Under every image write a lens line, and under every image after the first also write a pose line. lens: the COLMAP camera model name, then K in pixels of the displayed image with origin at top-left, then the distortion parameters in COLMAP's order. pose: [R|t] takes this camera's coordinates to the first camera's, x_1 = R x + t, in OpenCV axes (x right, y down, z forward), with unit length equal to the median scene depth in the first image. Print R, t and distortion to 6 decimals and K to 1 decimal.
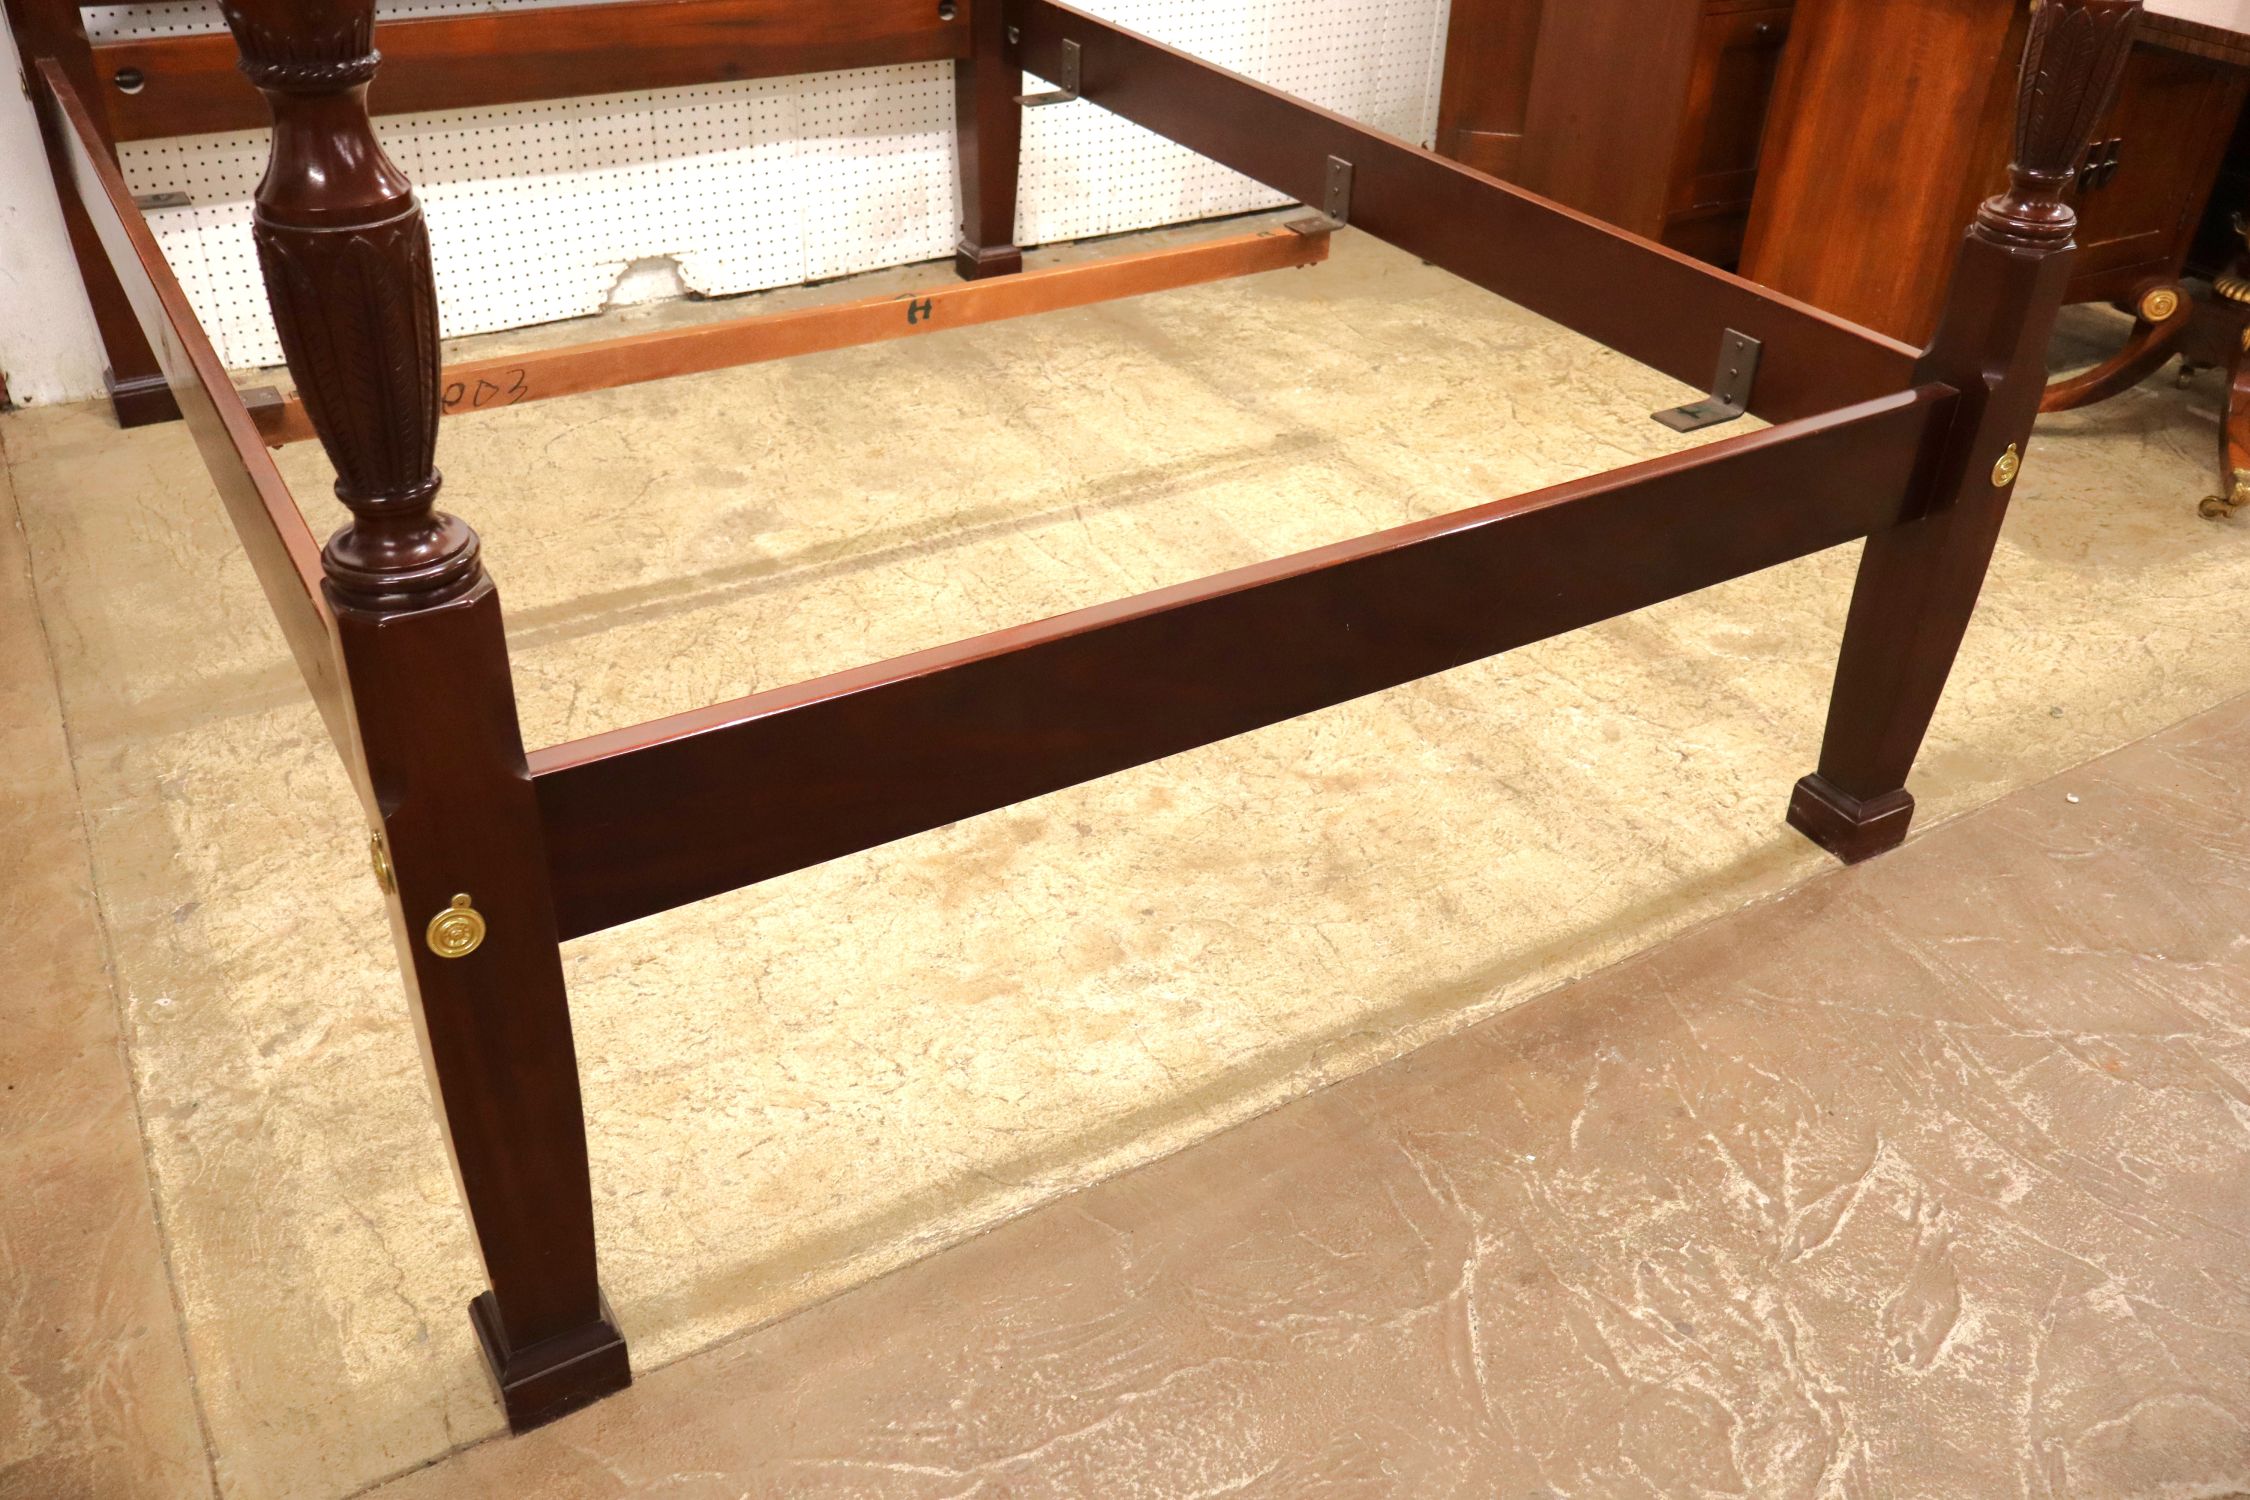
lens RADIAL K [[1799.5, 0, 1126.3], [0, 1799.5, 712.0], [0, 0, 1]] dist [0.005851, -0.001861]
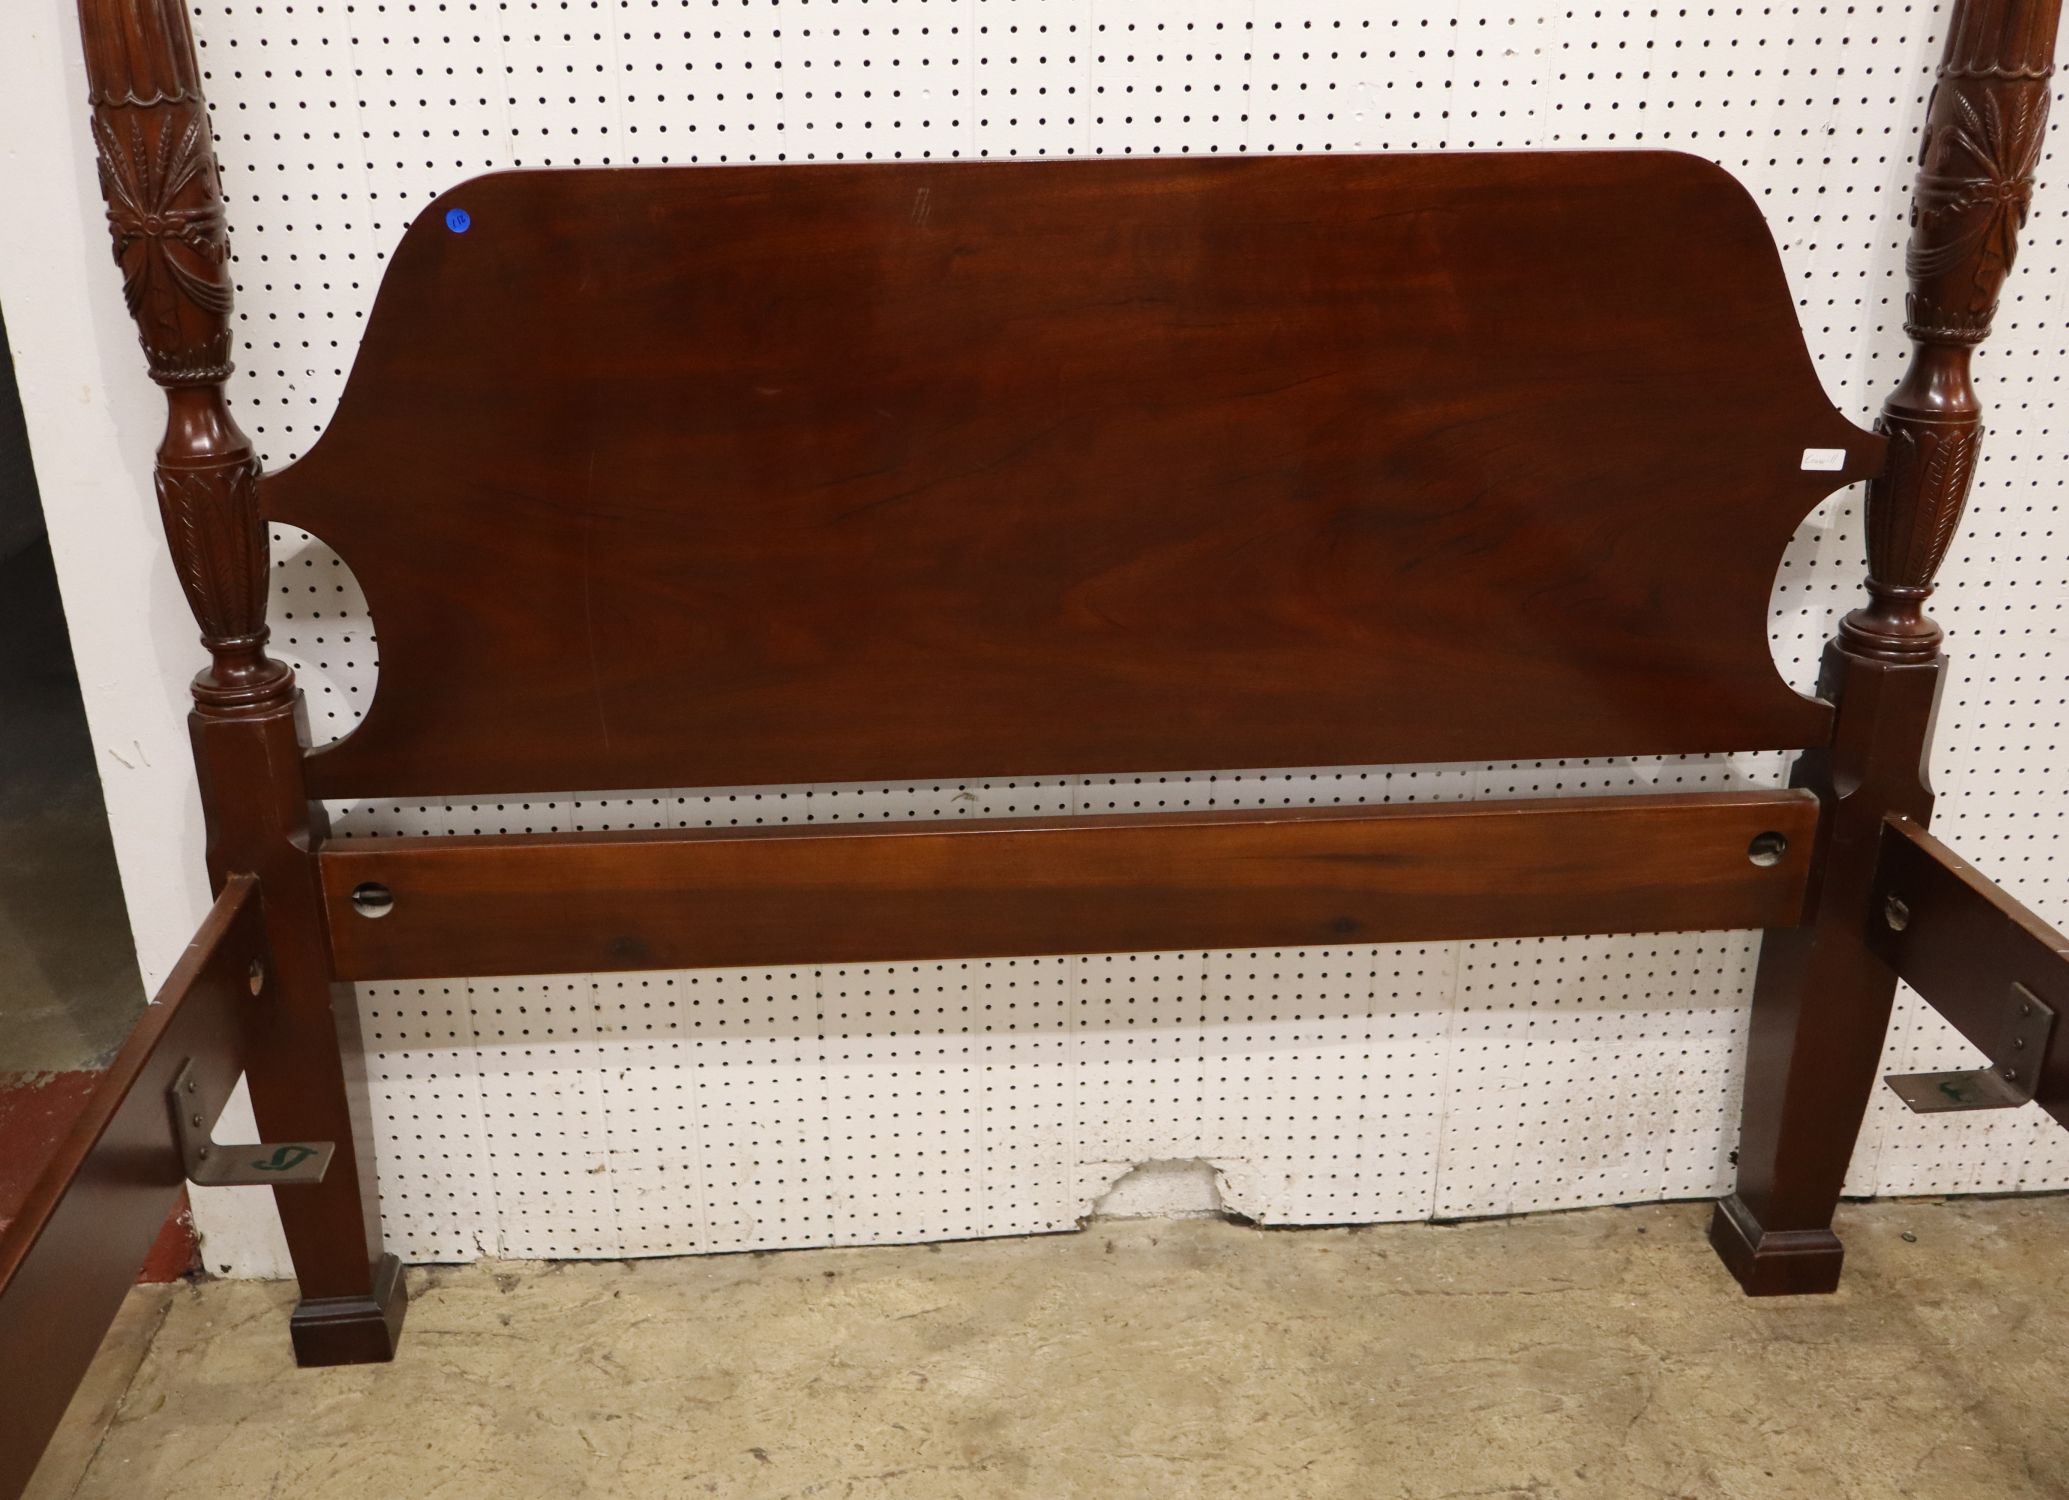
lens RADIAL K [[1764.8, 0, 1034.0], [0, 1764.8, 695.3], [0, 0, 1]] dist [-0.006871, 0.005883]
pose [[0.885763, 0.132023, -0.444965, -0.110255], [-0.216602, 0.965474, -0.144716, -0.526161], [0.410497, 0.224564, 0.883778, 0.734717]]
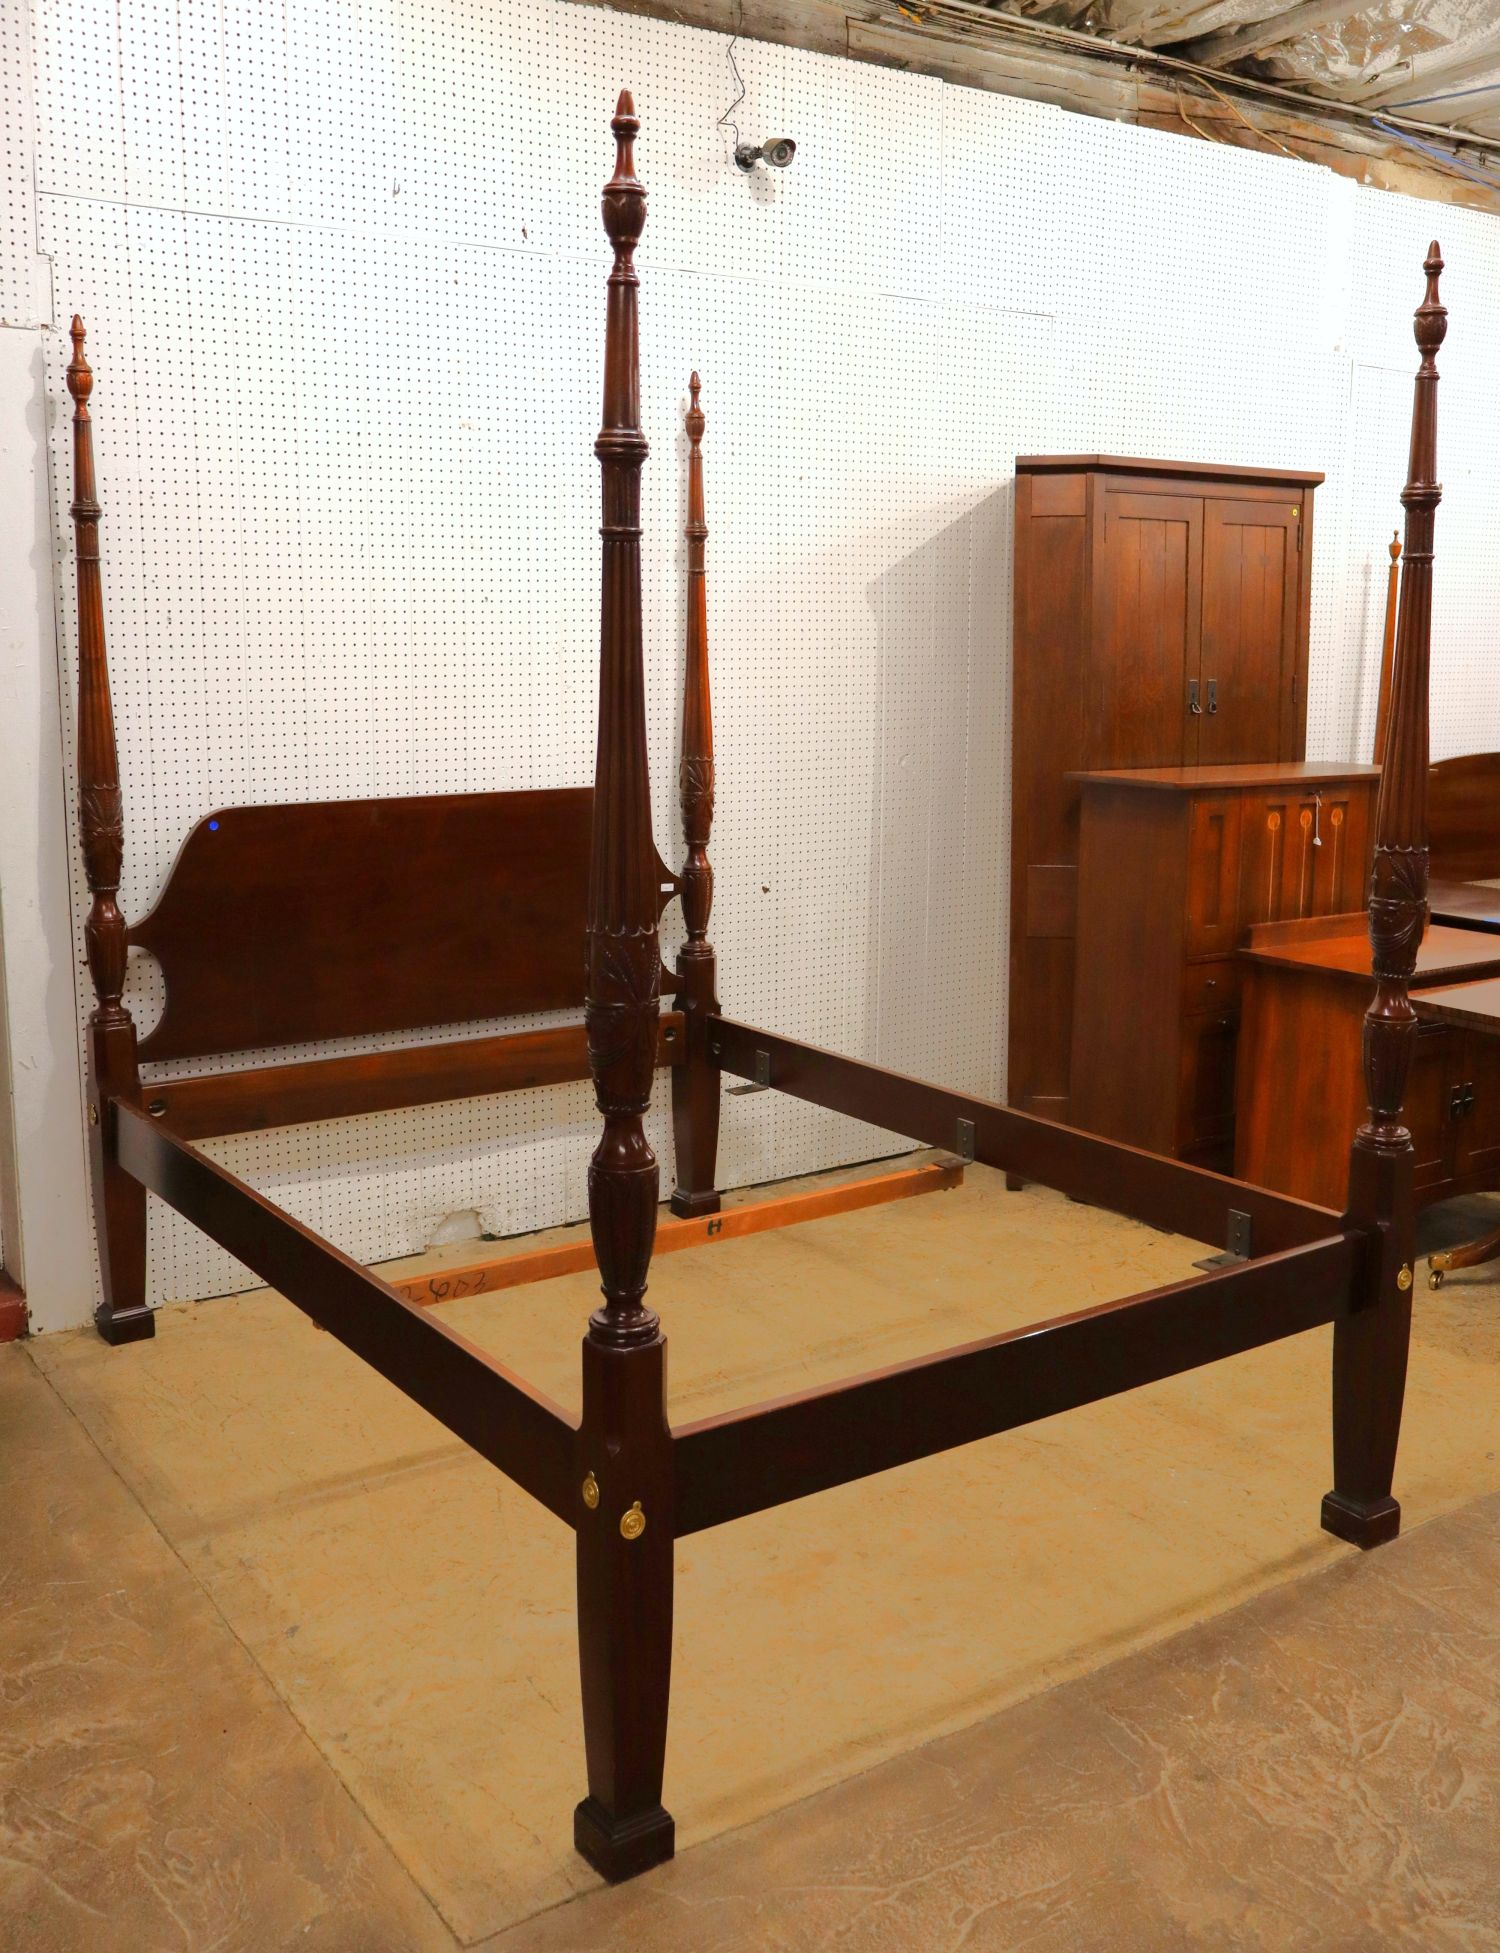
lens RADIAL K [[1792.5, 0, 750.0], [0, 1792.5, 976.5], [0, 0, 1]] dist [0.002968, -0.002664]
pose [[0.997382, -0.041360, 0.059317, -0.201233], [0.060416, 0.927368, -0.369239, 0.177009], [-0.039737, 0.371856, 0.927439, -0.608307]]
